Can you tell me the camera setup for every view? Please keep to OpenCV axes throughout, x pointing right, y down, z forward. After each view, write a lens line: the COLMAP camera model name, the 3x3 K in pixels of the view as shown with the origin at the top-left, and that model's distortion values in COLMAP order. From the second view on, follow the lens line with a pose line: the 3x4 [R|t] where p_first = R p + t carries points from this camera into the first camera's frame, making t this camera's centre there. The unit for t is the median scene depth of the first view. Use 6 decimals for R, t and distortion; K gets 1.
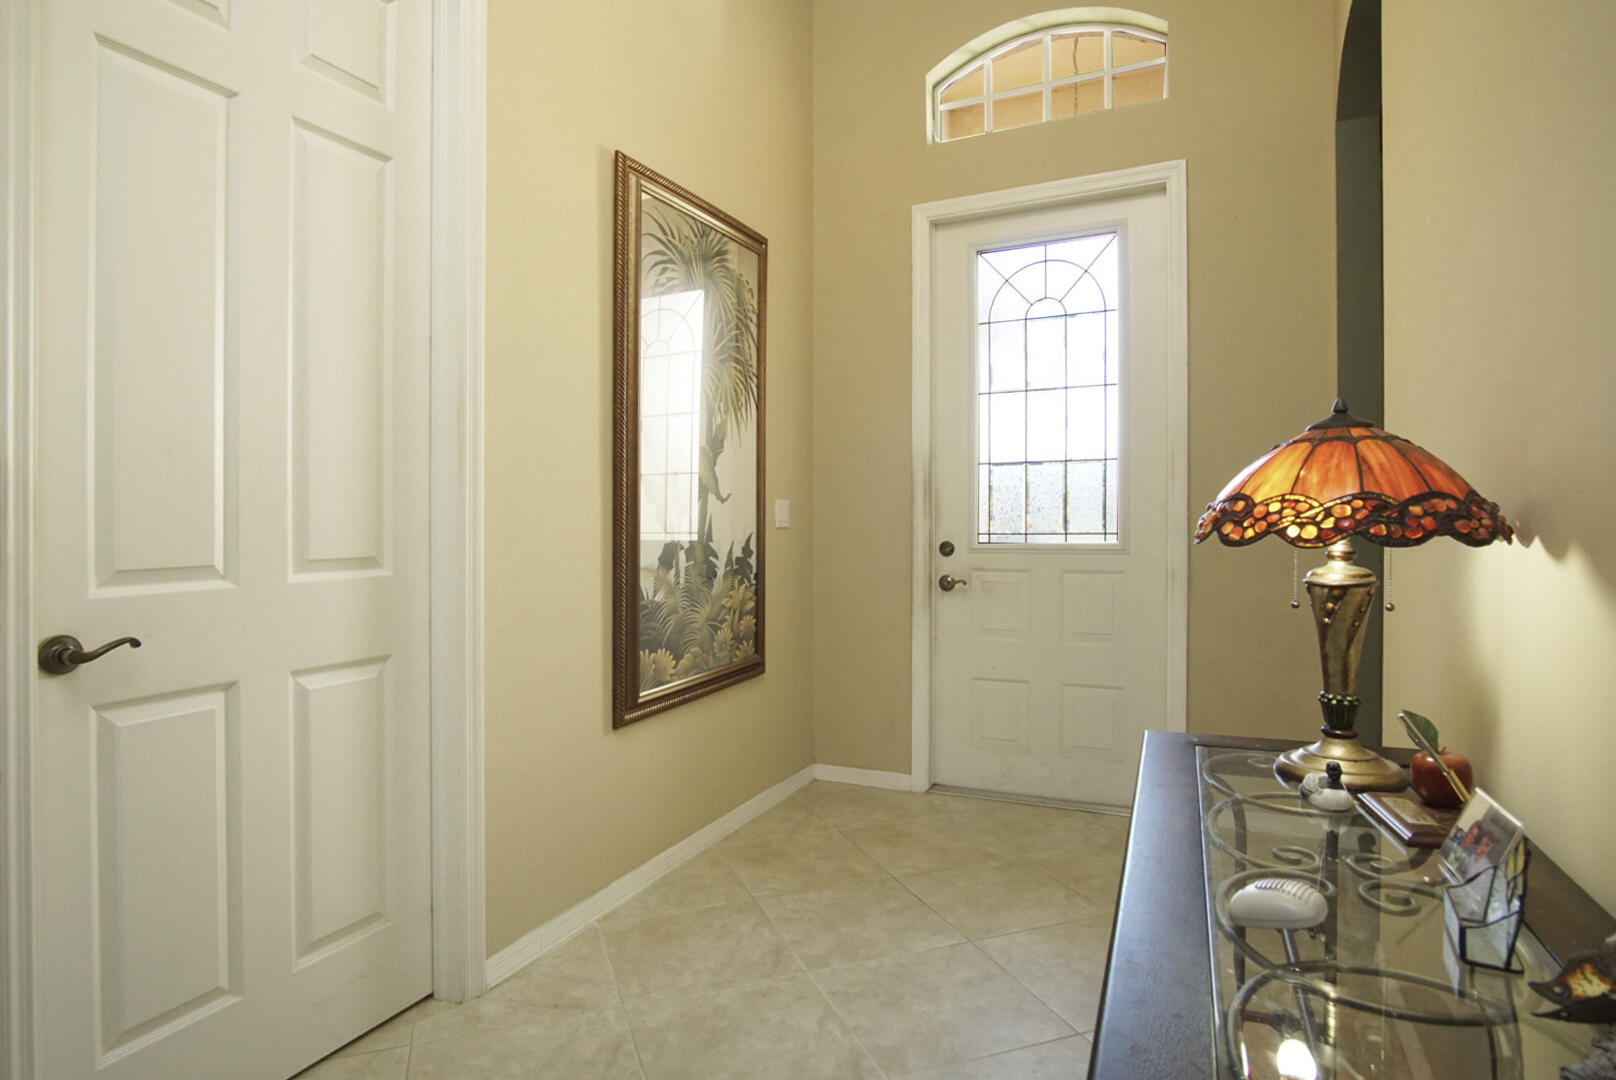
lens RADIAL K [[875.9, 0, 808.0], [0, 875.9, 540.0], [0, 0, 1]] dist [-0.011576, 0.000987]
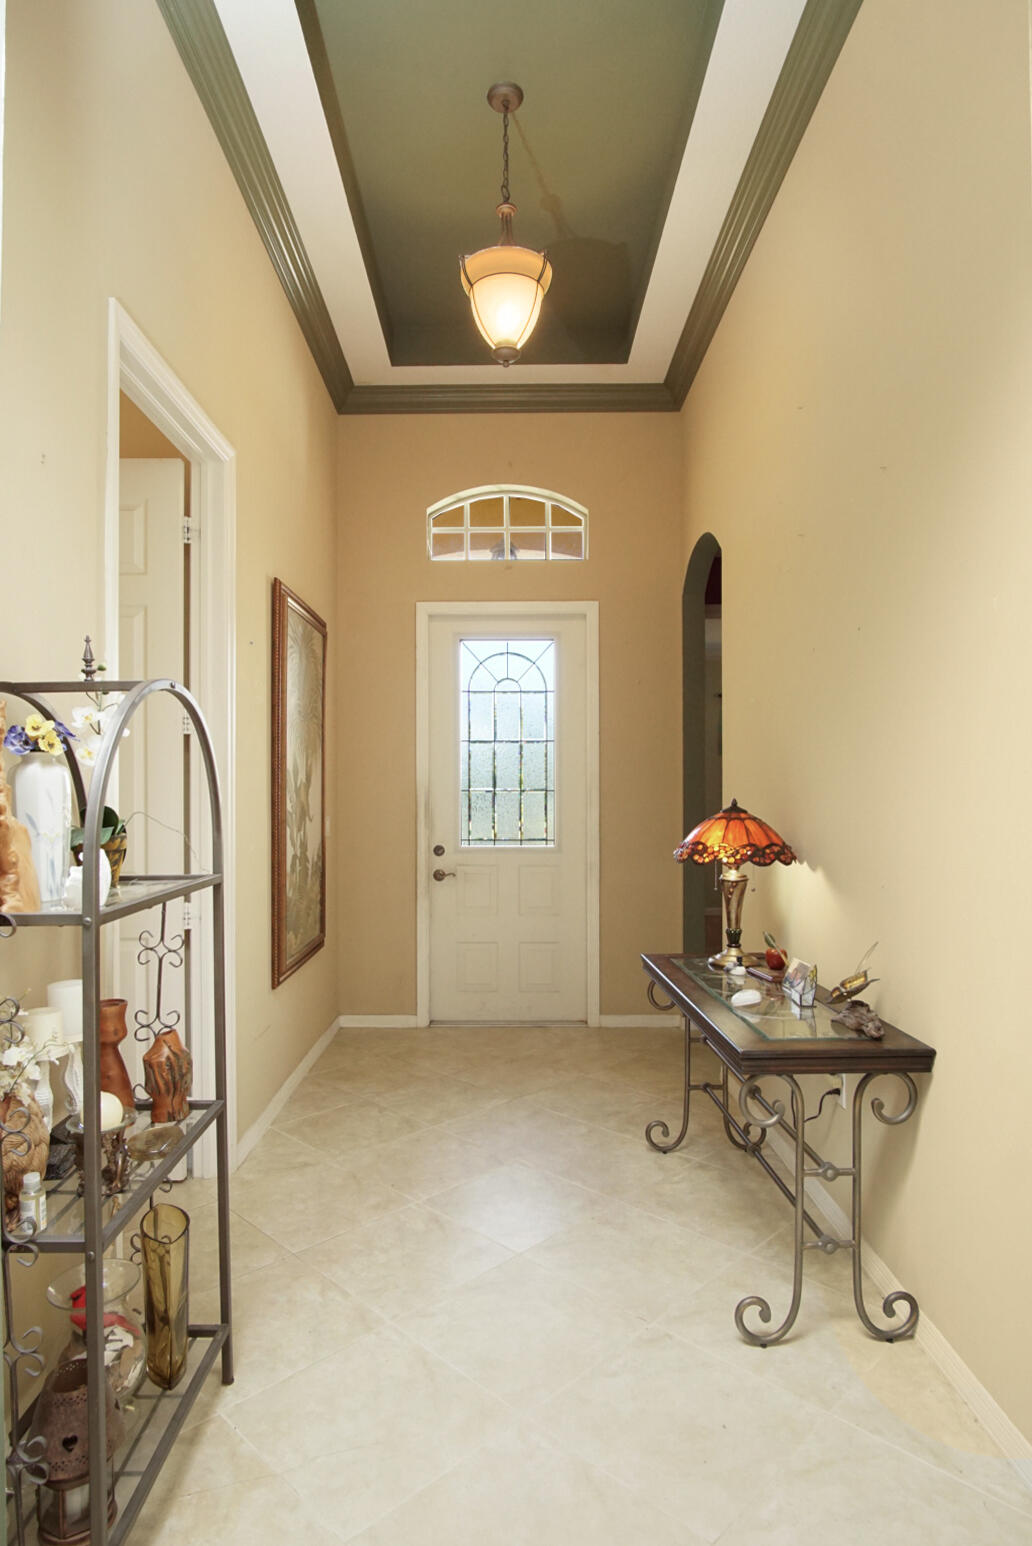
lens RADIAL K [[865.3, 0, 511.9], [0, 865.3, 804.2], [0, 0, 1]] dist [-0.002062, -0.000214]
pose [[0.904707, 0.006244, 0.425988, -0.630957], [0.000837, 0.999865, -0.016433, -0.079385], [-0.426033, 0.015224, 0.904580, -0.575234]]
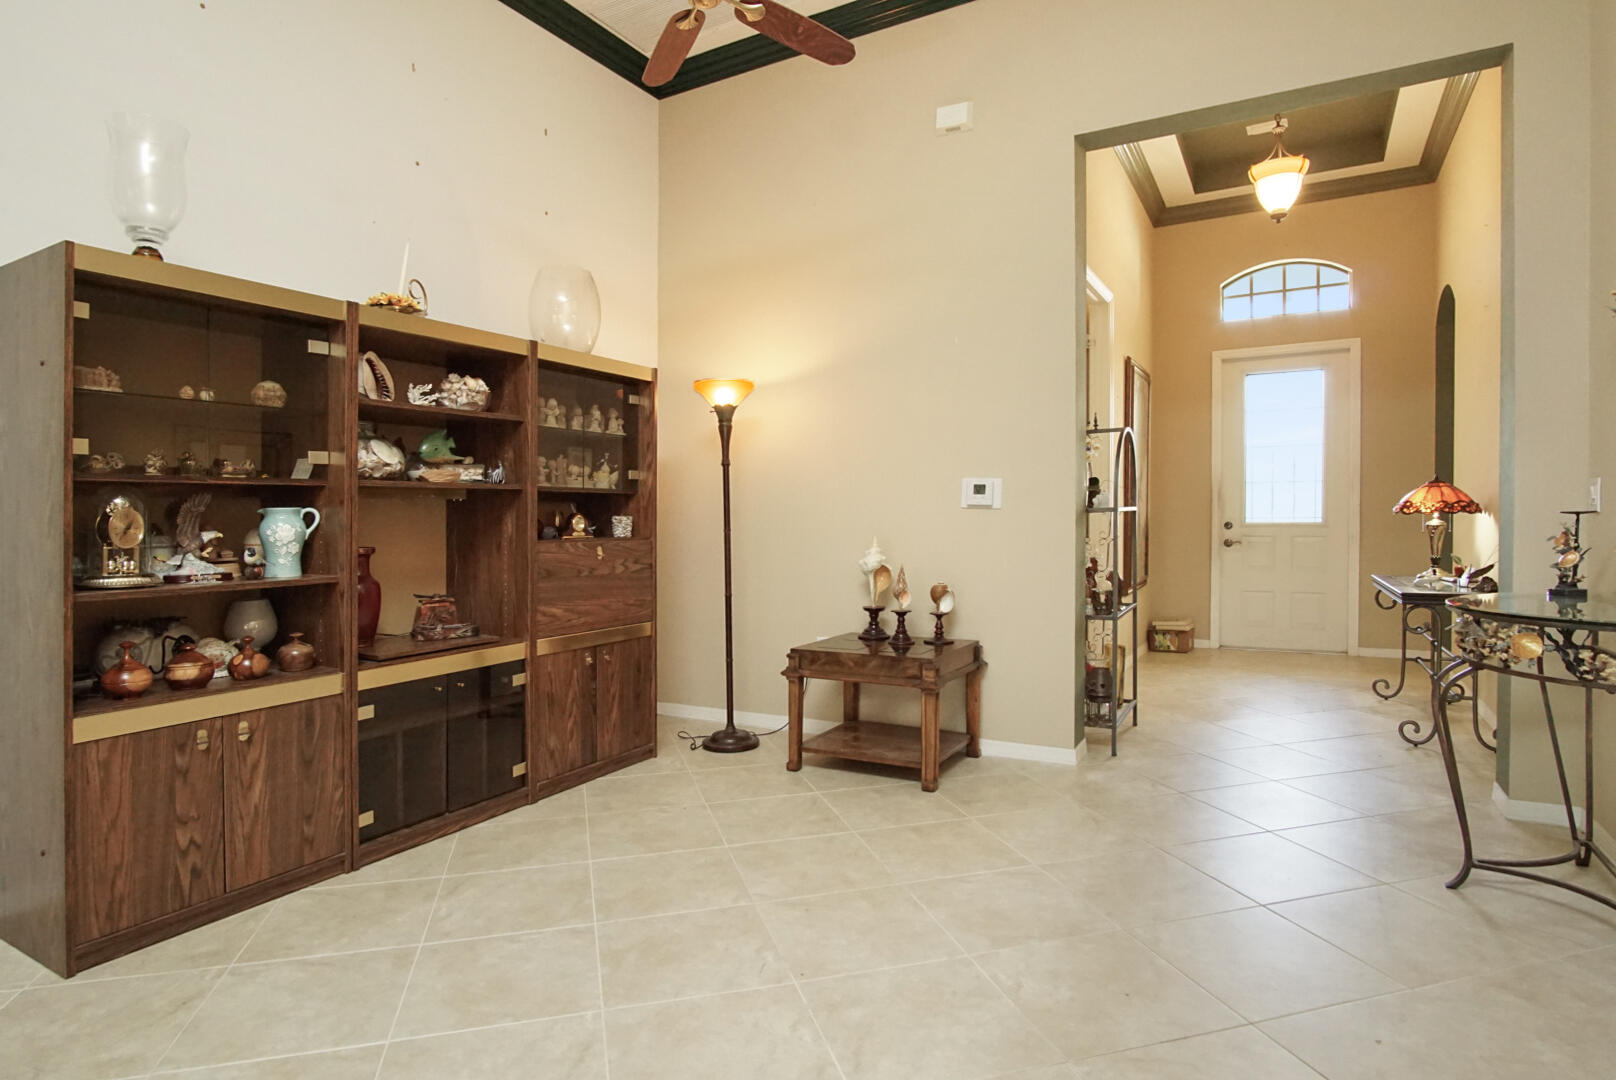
lens RADIAL K [[877.0, 0, 805.8], [0, 877.0, 553.3], [0, 0, 1]] dist [-0.017895, -0.001277]
pose [[0.996732, 0.001958, -0.080759, -1.231181], [-0.000452, 0.999826, 0.018662, 0.071527], [0.080781, -0.018565, 0.996559, -2.024647]]
